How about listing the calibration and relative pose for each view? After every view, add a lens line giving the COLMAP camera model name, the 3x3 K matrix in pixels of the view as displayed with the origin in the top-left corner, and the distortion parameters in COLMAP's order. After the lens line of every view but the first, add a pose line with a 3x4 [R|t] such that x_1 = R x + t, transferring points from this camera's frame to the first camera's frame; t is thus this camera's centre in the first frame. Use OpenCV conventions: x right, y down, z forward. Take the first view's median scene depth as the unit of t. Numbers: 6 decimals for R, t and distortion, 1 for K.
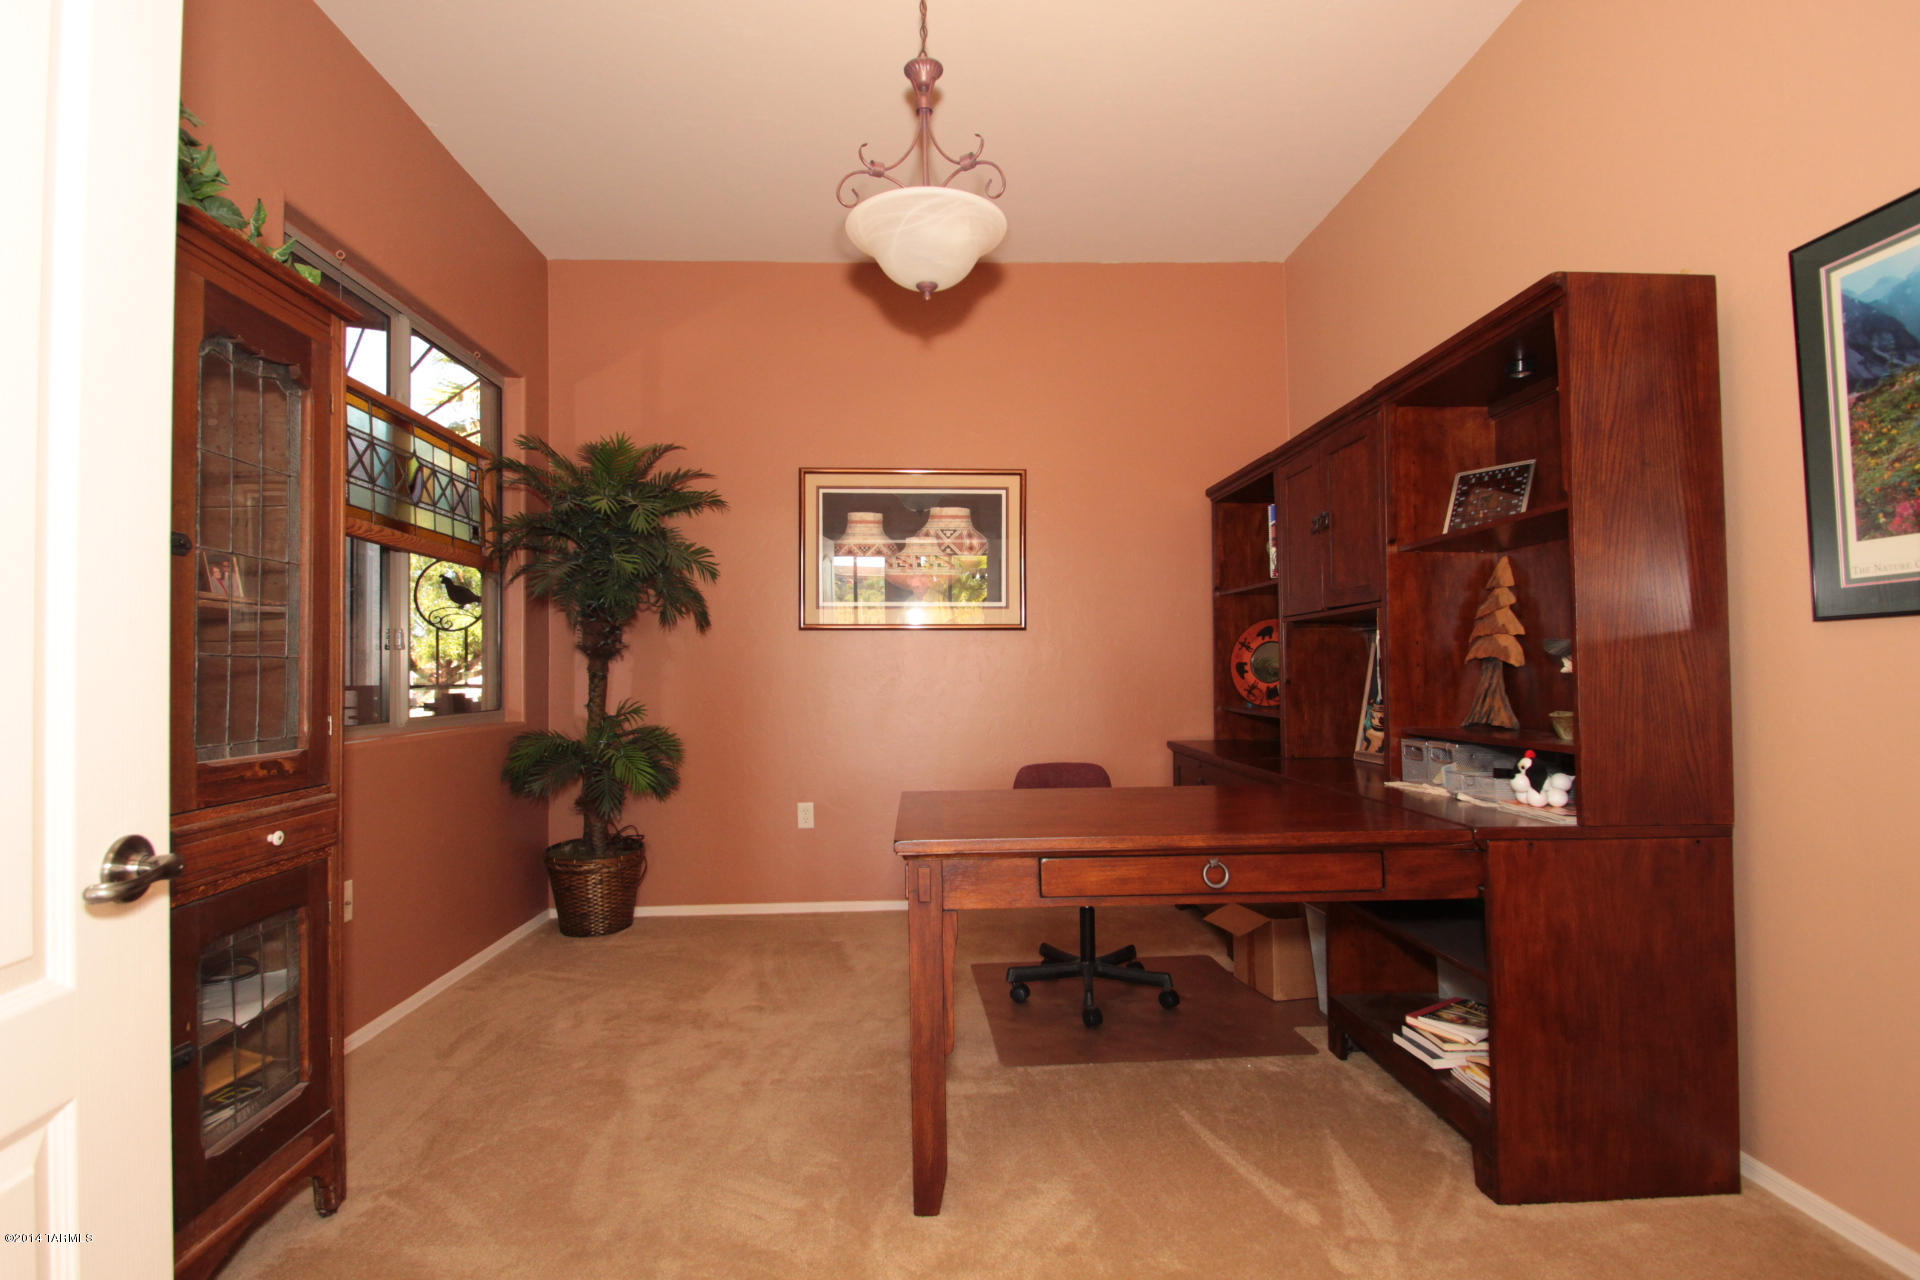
lens RADIAL K [[895.4, 0, 960.2], [0, 895.4, 637.7], [0, 0, 1]] dist [0.006902, 0.000985]
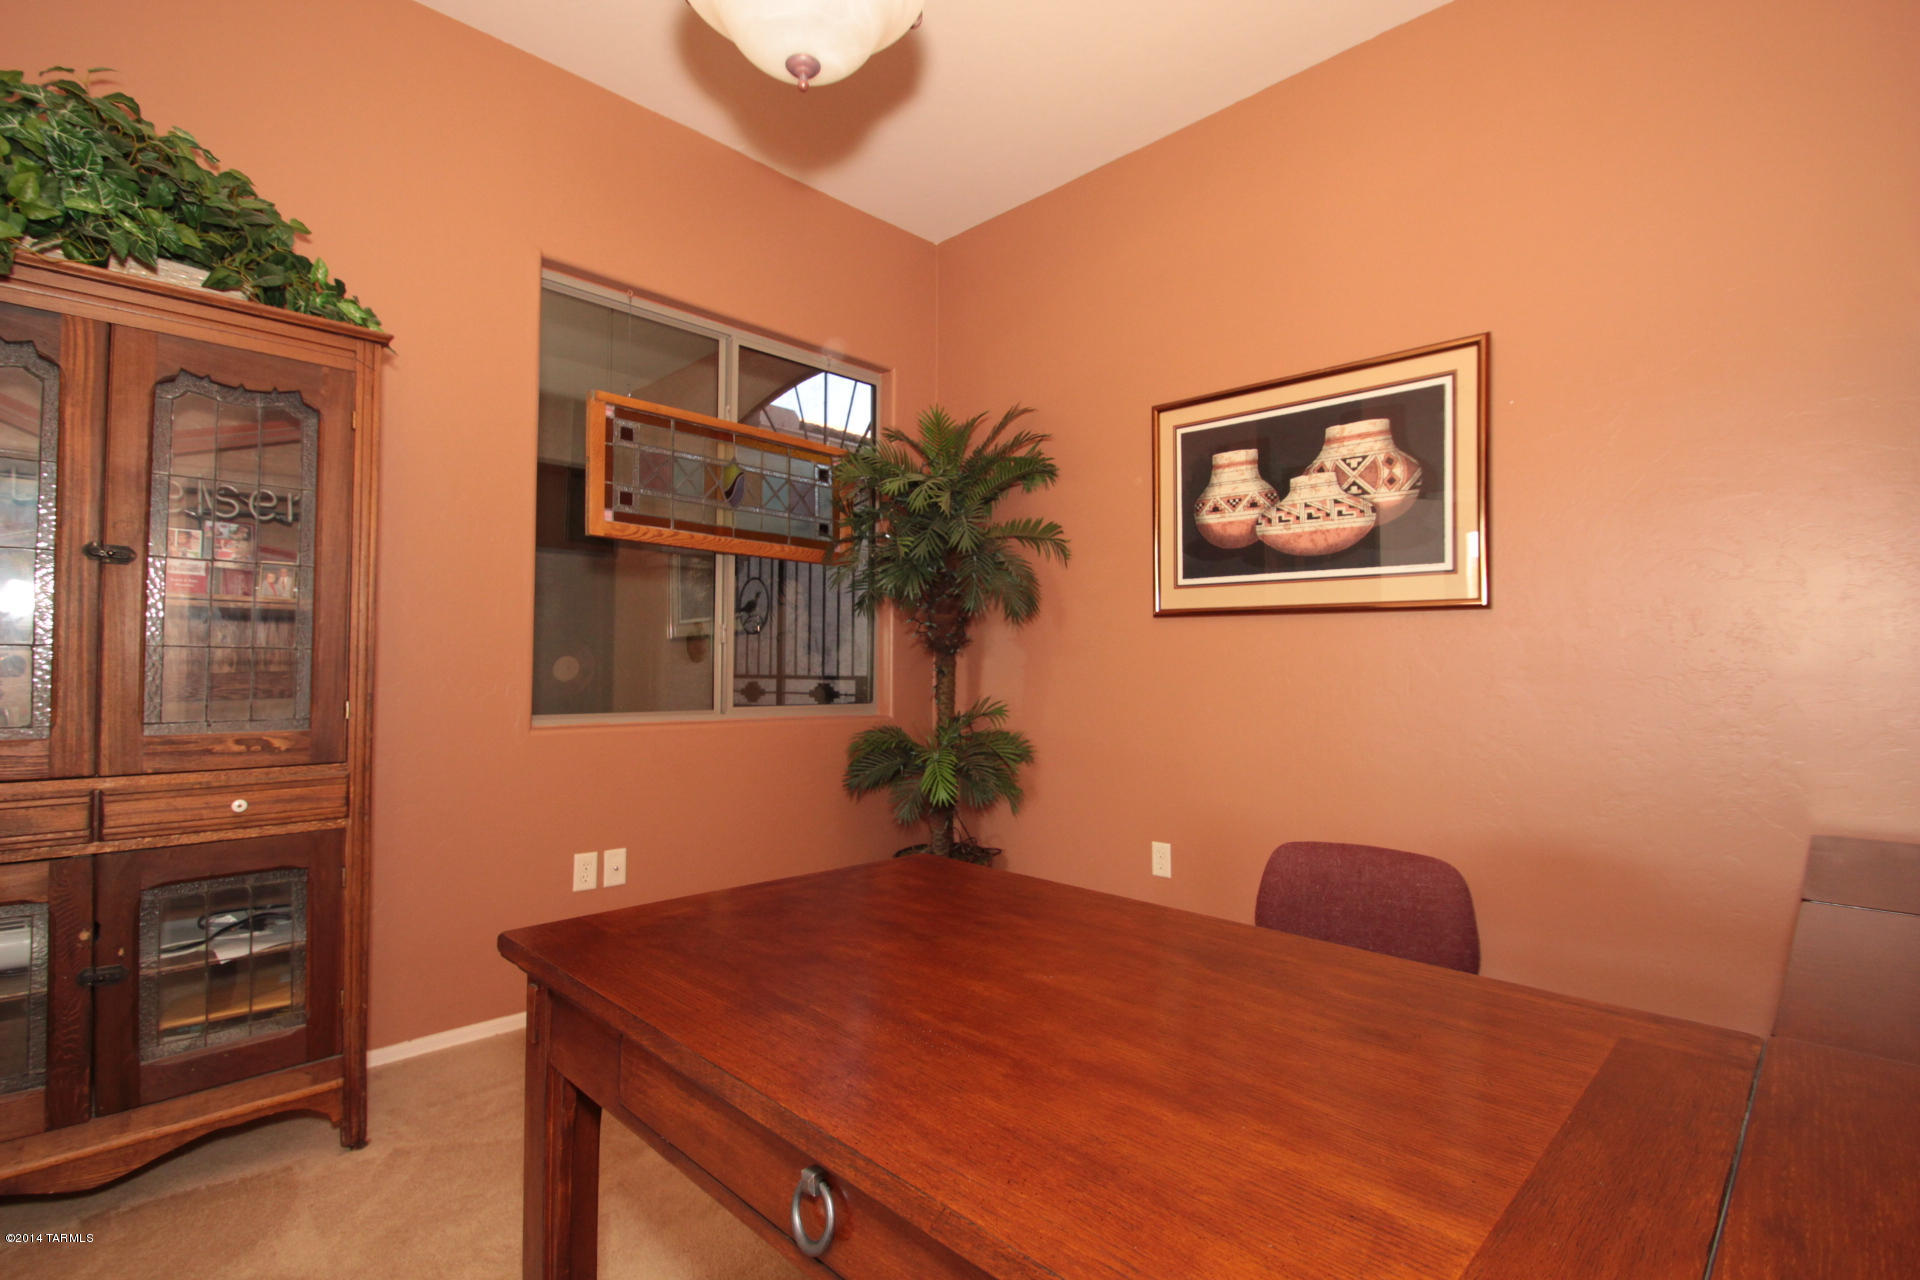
lens RADIAL K [[895.4, 0, 963.0], [0, 895.4, 645.9], [0, 0, 1]] dist [0.006902, 0.000985]
pose [[0.676242, -0.000466, -0.736679, 0.273612], [0.009915, 0.999915, 0.008469, 0.007441], [0.736613, -0.013031, 0.676189, 0.353731]]
